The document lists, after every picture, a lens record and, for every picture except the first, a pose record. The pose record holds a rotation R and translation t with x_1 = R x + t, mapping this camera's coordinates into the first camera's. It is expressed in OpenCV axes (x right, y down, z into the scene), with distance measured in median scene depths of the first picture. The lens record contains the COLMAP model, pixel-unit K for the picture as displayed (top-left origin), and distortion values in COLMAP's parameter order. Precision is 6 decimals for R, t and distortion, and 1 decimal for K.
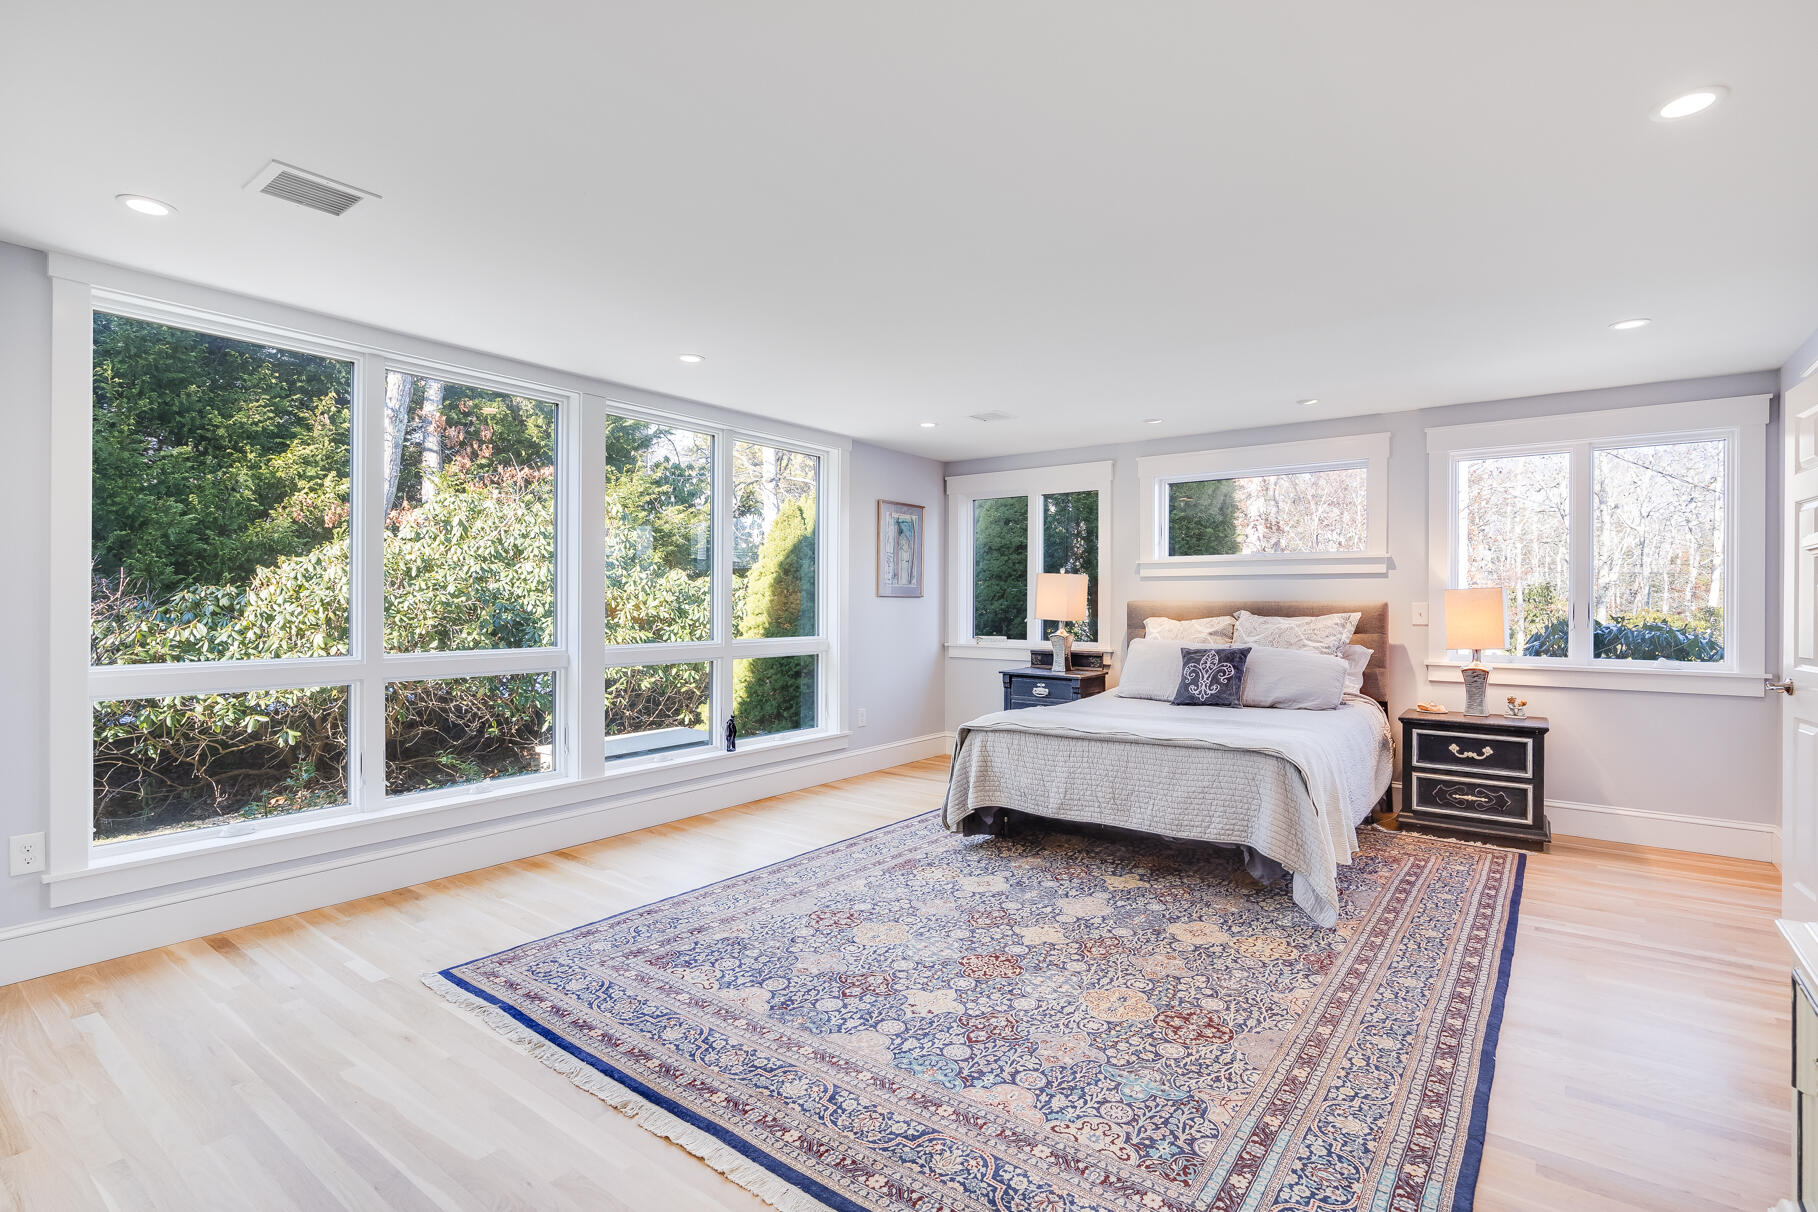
lens RADIAL K [[866.4, 0, 908.3], [0, 866.4, 600.8], [0, 0, 1]] dist [-0.003519, -0.000576]
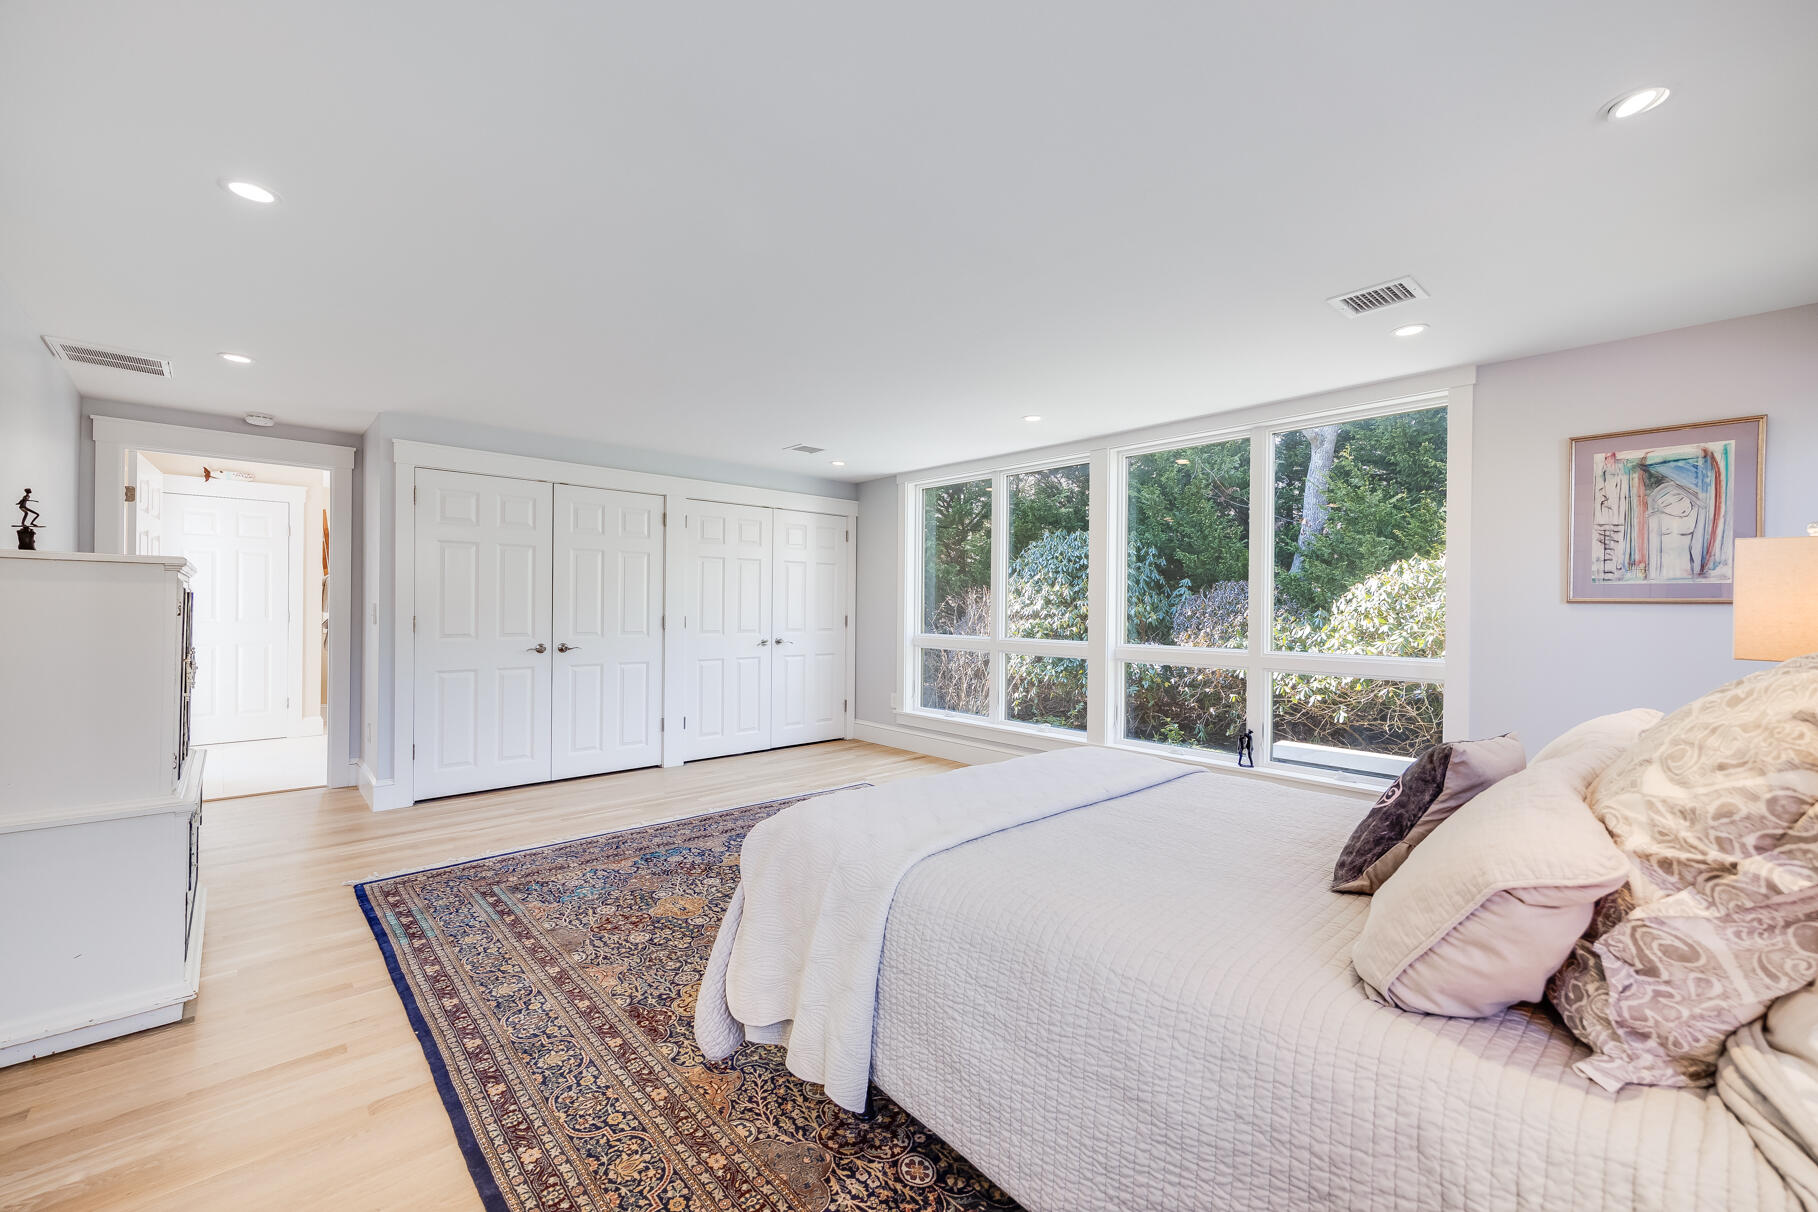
lens RADIAL K [[721.8, 0, 908.5], [0, 721.8, 610.2], [0, 0, 1]] dist [0.001210, 0.000366]
pose [[-0.172999, 0.001278, -0.984921, 1.357563], [-0.006629, 0.999975, 0.002462, 0.005941], [0.984900, 0.006955, -0.172987, 1.637453]]
